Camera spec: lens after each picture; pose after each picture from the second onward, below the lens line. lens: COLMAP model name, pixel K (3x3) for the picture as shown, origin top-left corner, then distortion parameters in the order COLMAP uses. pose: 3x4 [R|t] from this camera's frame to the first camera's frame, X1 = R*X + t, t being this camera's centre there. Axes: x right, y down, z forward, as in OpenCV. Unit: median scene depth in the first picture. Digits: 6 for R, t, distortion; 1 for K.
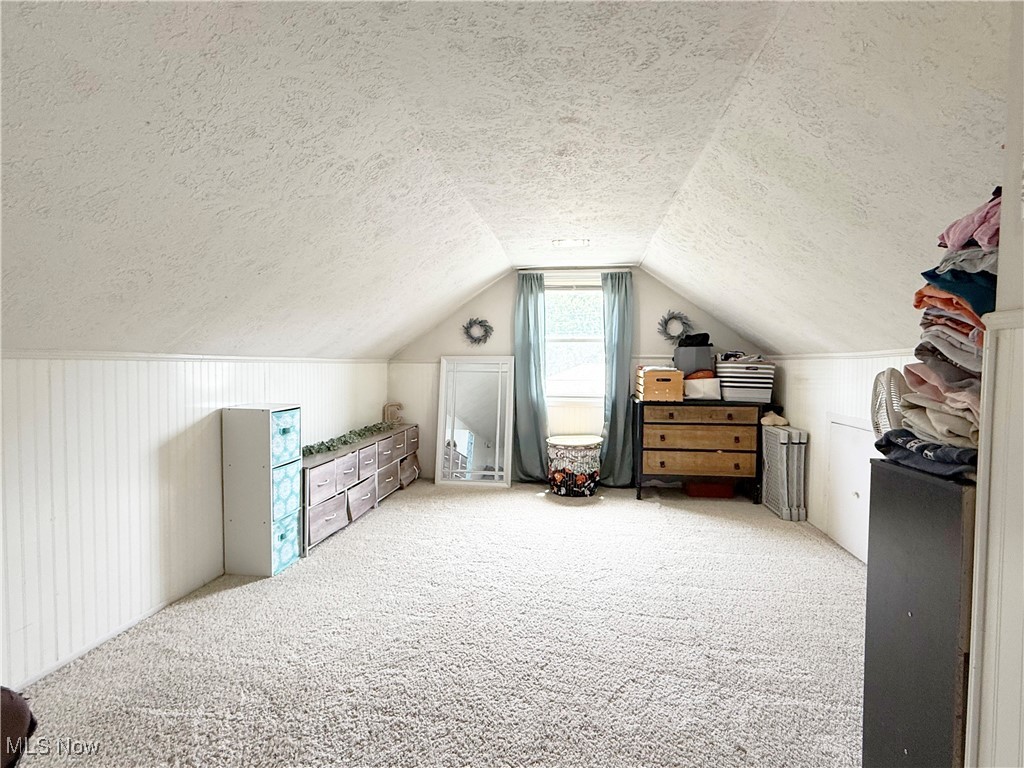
lens RADIAL K [[504.6, 0, 510.3], [0, 504.6, 384.3], [0, 0, 1]] dist [-0.001665, -0.000400]
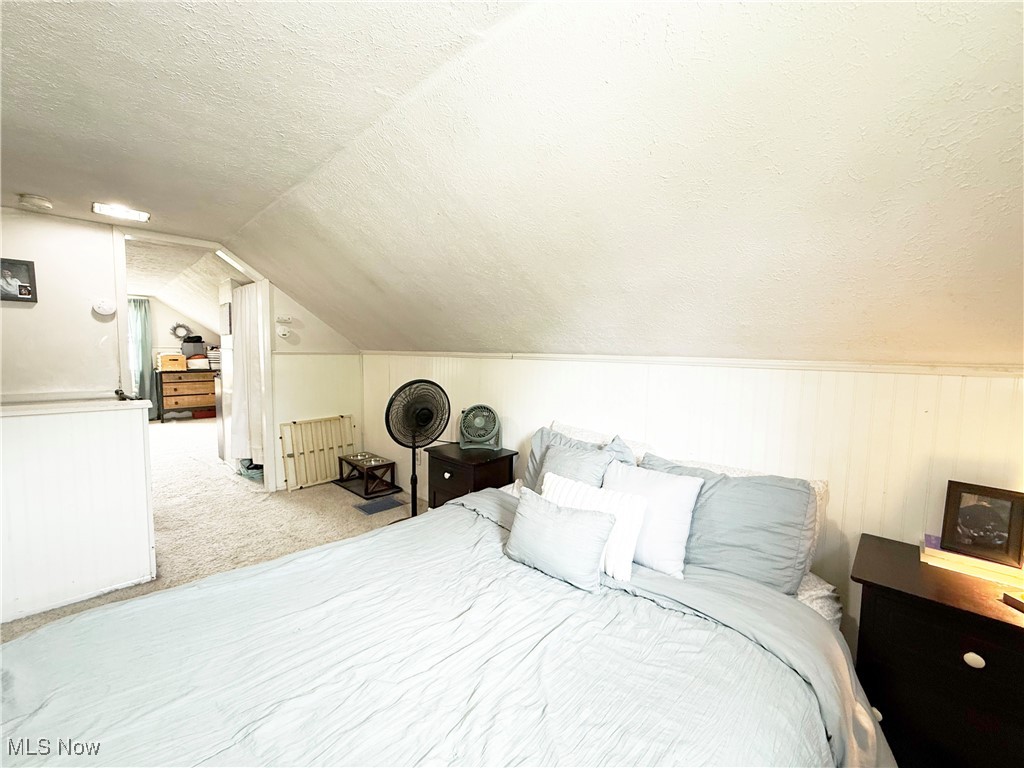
lens RADIAL K [[408.8, 0, 508.8], [0, 408.8, 384.0], [0, 0, 1]] dist [-0.000037, -0.000309]
pose [[0.593491, -0.060341, 0.802576, -0.194486], [0.016559, 0.997890, 0.062781, 0.006099], [-0.804671, -0.023970, 0.593237, -0.947158]]
